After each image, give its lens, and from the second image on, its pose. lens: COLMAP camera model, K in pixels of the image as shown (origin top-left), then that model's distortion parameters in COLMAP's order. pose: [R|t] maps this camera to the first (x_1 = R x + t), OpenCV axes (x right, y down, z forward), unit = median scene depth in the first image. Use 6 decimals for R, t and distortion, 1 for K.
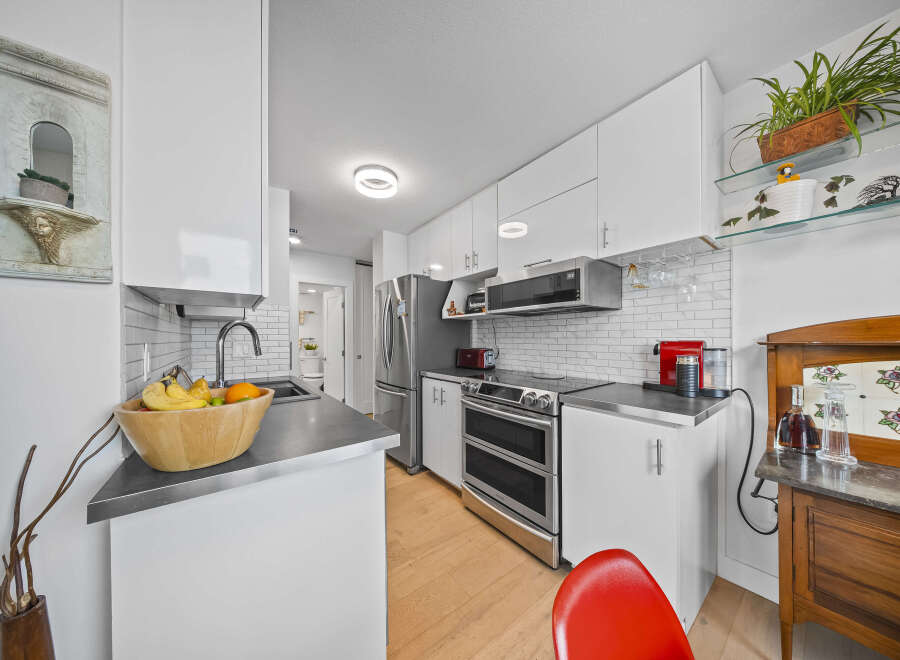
lens RADIAL K [[289.9, 0, 451.9], [0, 289.9, 335.1], [0, 0, 1]] dist [0.001706, 0.000055]
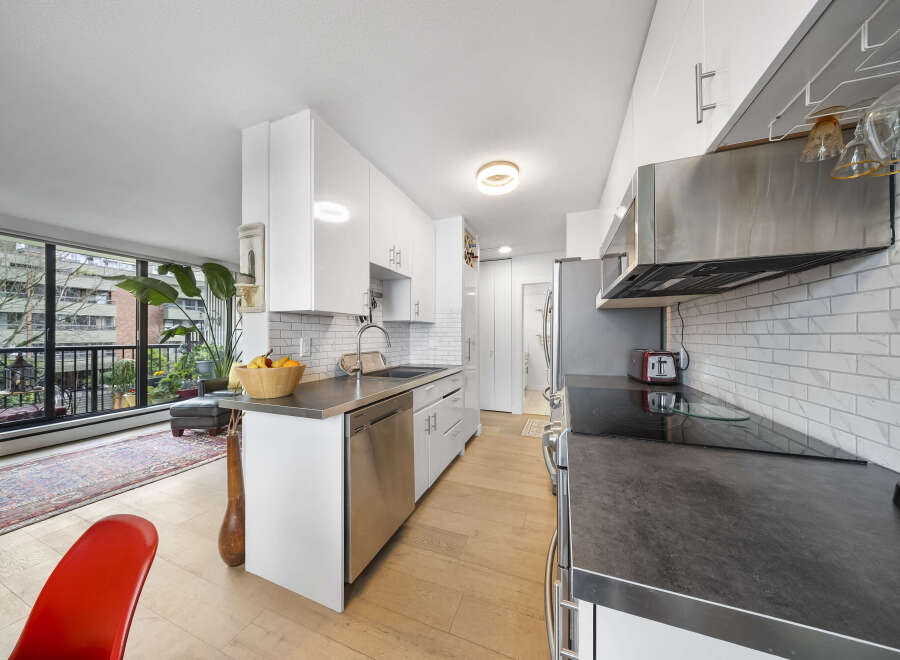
lens RADIAL K [[289.9, 0, 451.9], [0, 289.9, 335.1], [0, 0, 1]] dist [0.001706, 0.000055]
pose [[0.535944, -0.003207, -0.844247, 0.565934], [0.011565, 0.999927, 0.003544, 0.004192], [0.844174, -0.011663, 0.535942, 0.381148]]
